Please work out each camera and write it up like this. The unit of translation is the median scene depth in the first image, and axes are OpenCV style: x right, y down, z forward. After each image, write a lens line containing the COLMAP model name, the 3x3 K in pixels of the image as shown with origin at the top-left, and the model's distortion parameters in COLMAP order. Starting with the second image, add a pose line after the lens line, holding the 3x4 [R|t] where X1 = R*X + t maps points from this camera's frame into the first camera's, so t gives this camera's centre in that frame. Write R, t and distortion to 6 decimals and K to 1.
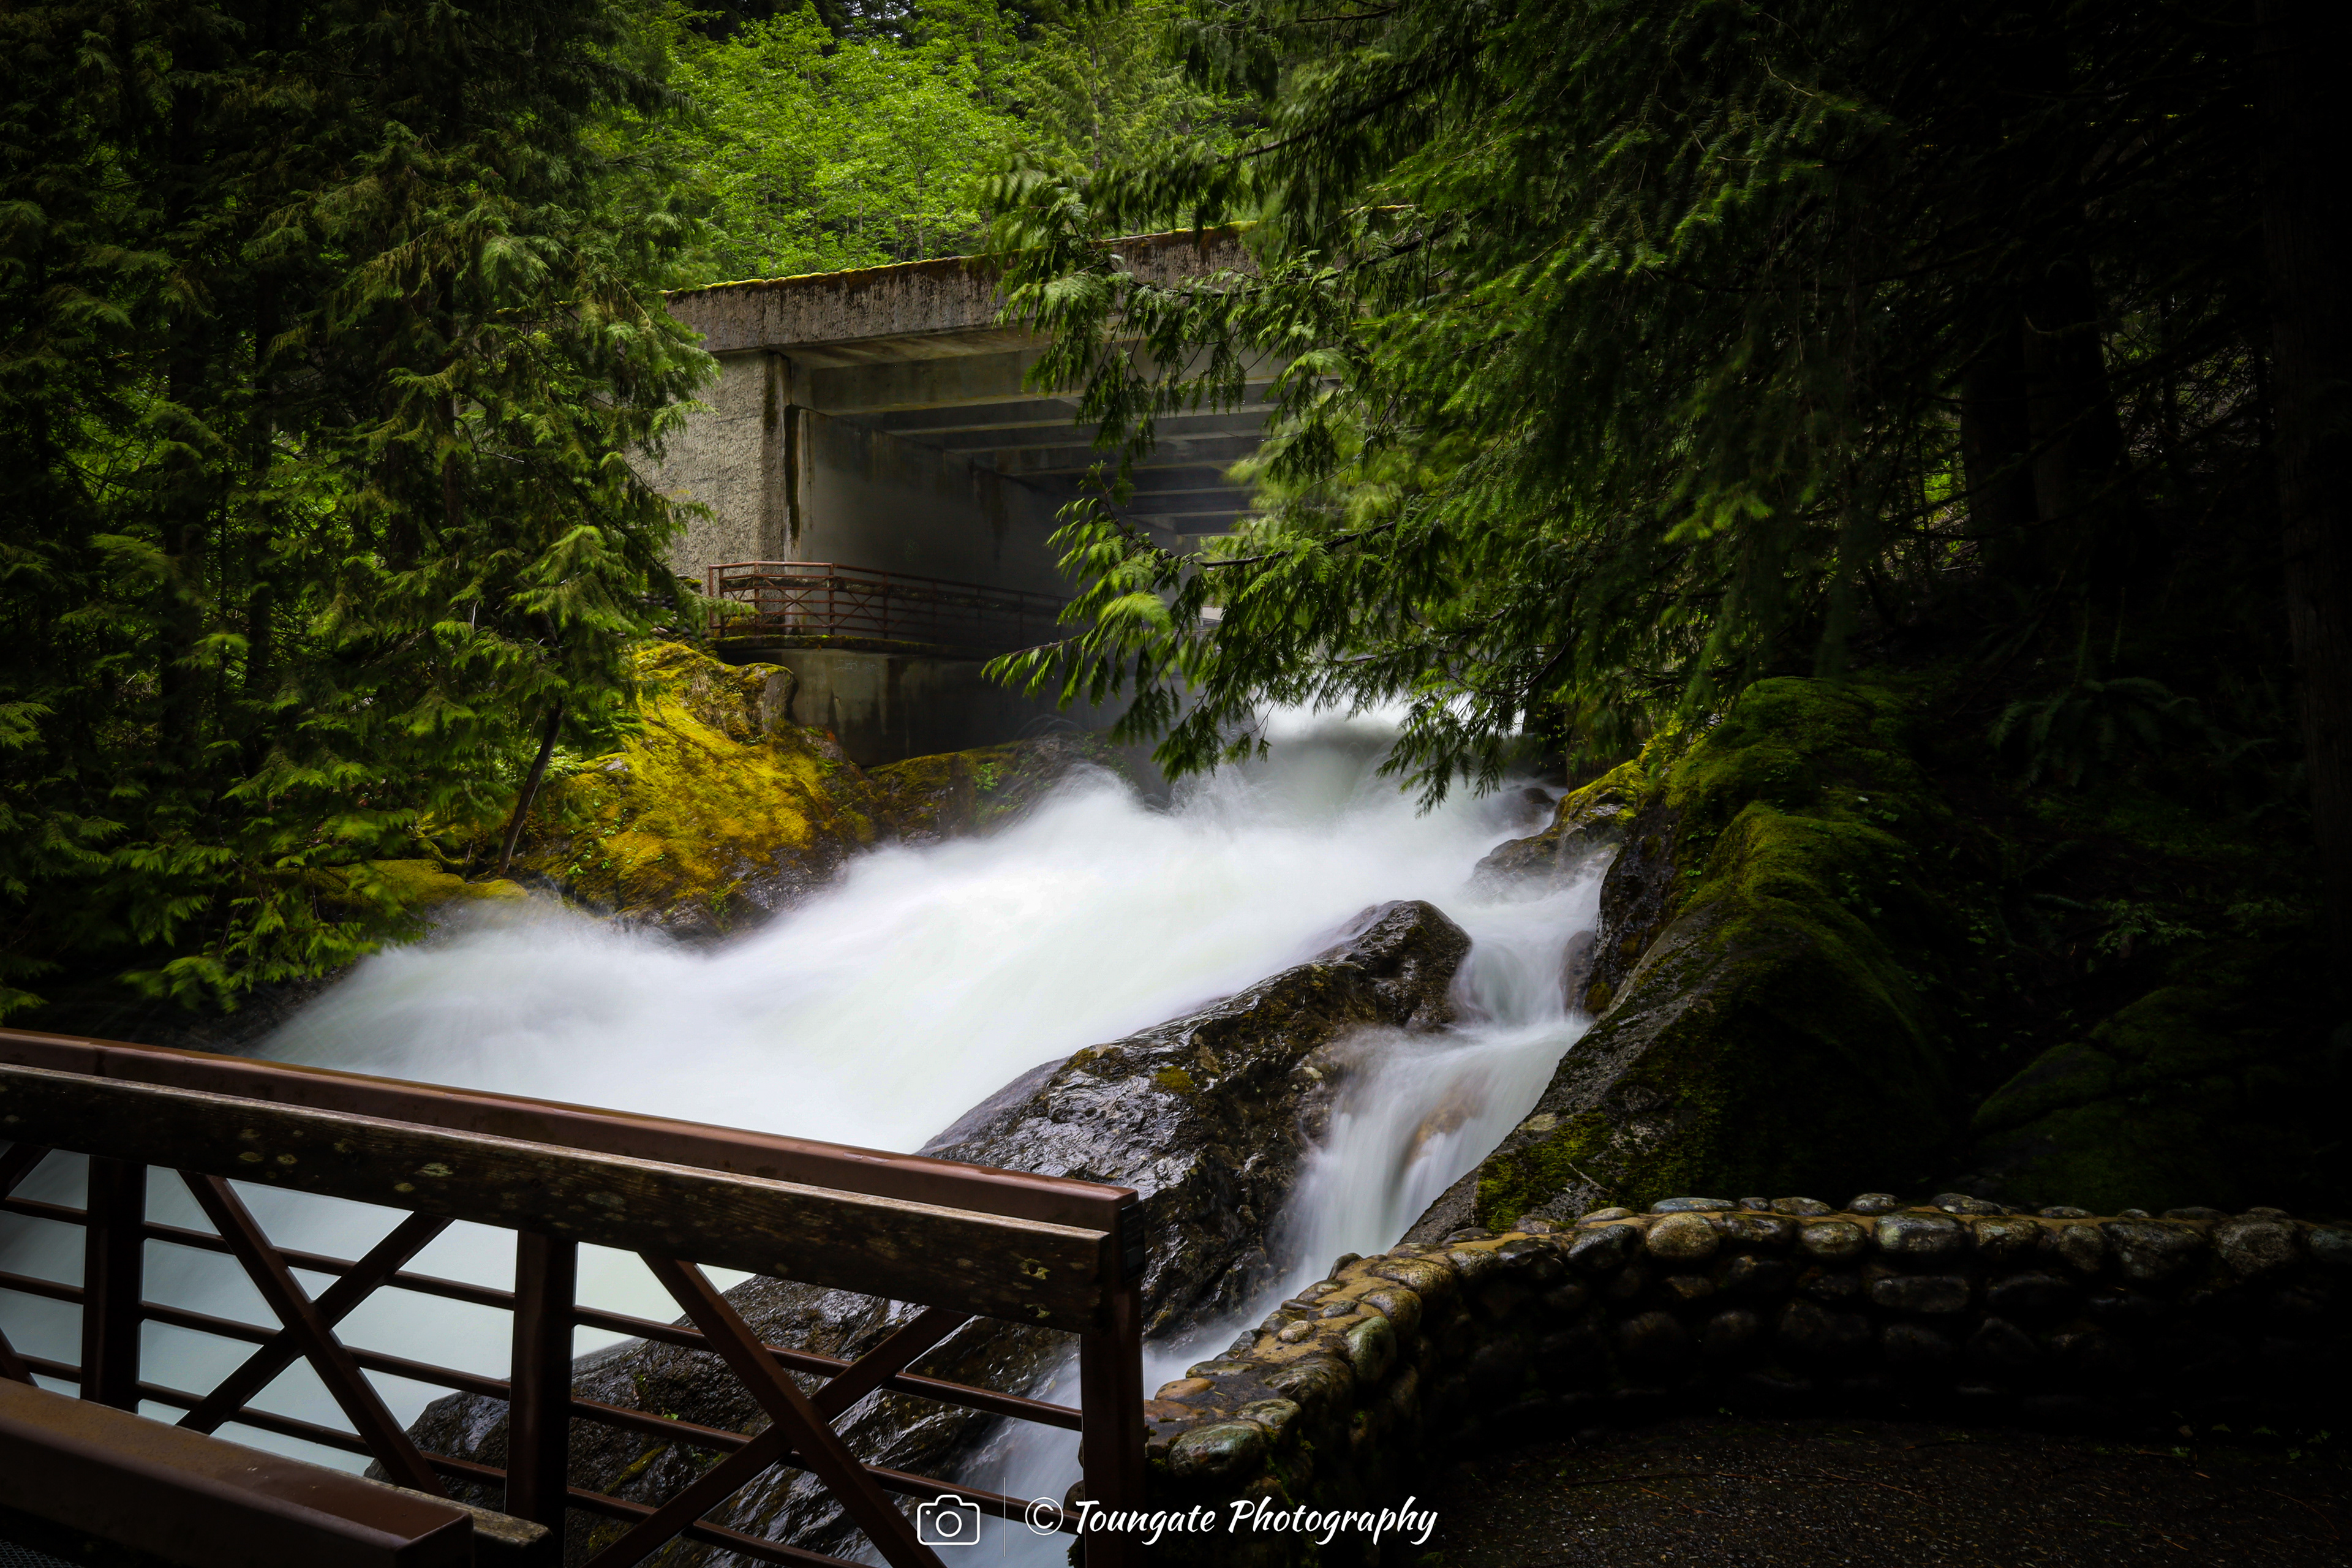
lens RADIAL K [[1811.8, 0, 1205.4], [0, 1811.8, 776.9], [0, 0, 1]] dist [-0.000371, -0.005499]
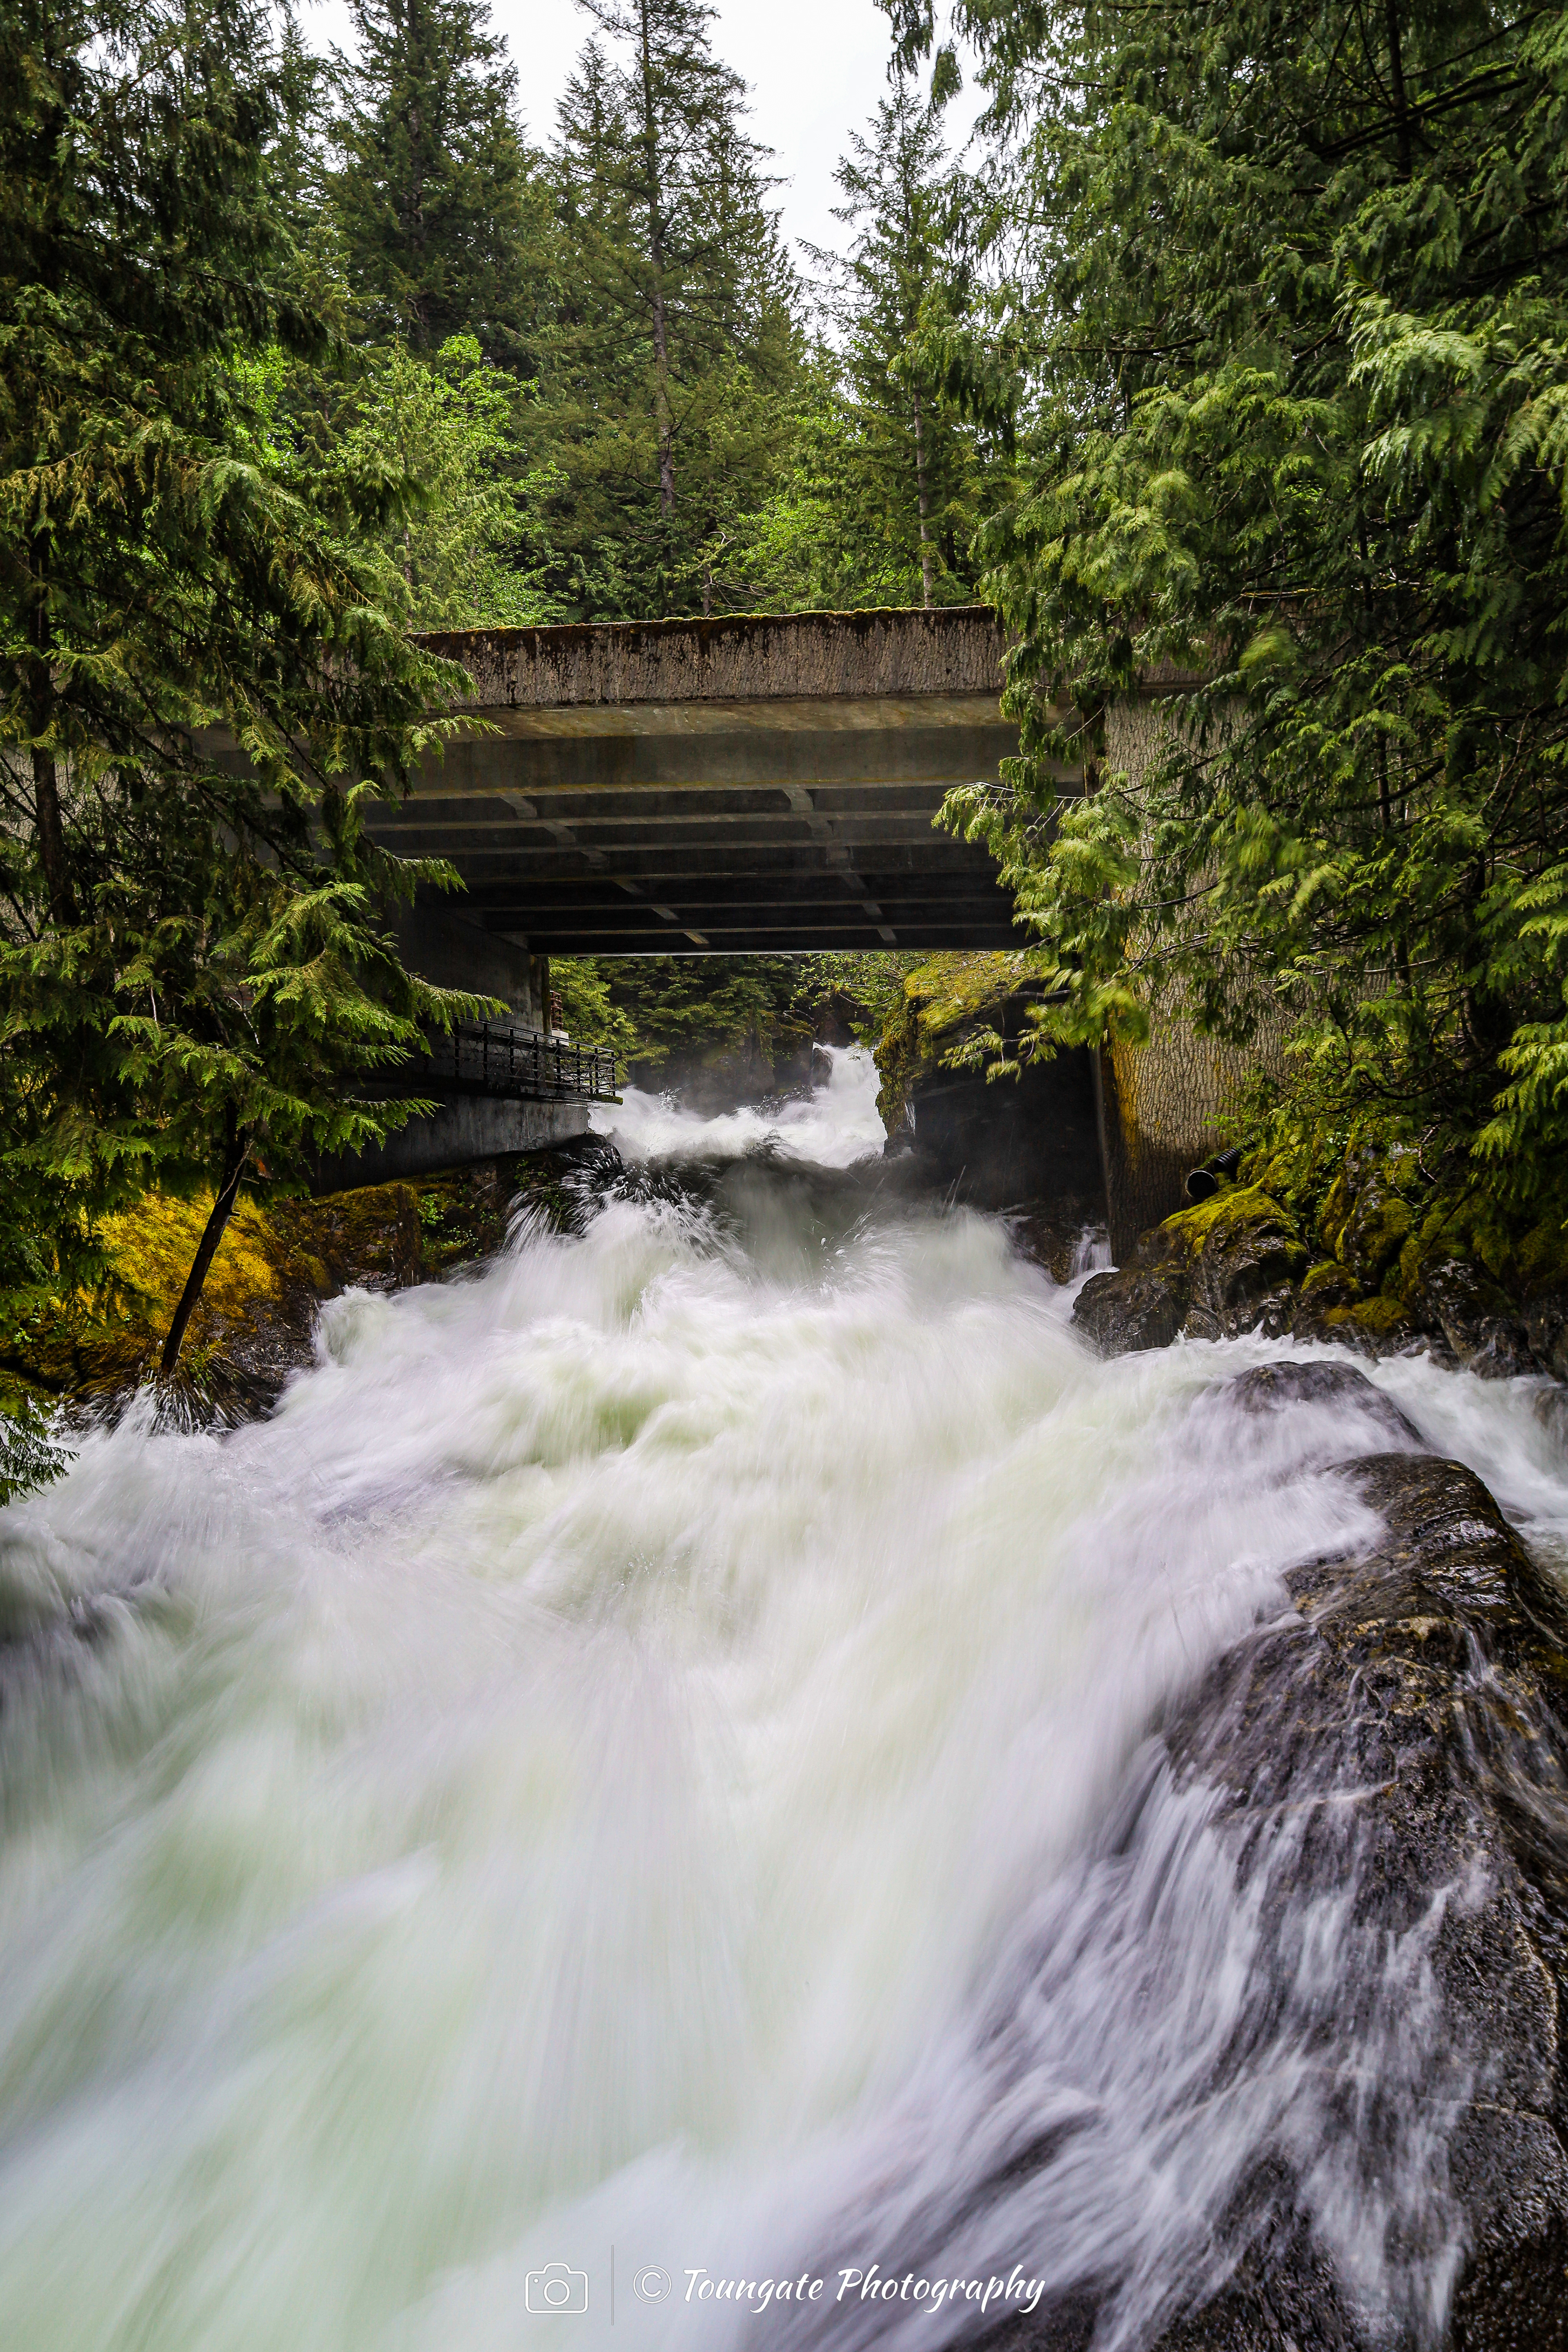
lens RADIAL K [[1650.3, 0, 794.9], [0, 1650.3, 1178.9], [0, 0, 1]] dist [0.008455, 0.001971]
pose [[0.966851, -0.008679, 0.255192, -0.187940], [0.010856, 0.999916, -0.007127, -0.009286], [-0.255109, 0.009661, 0.966864, 0.186778]]
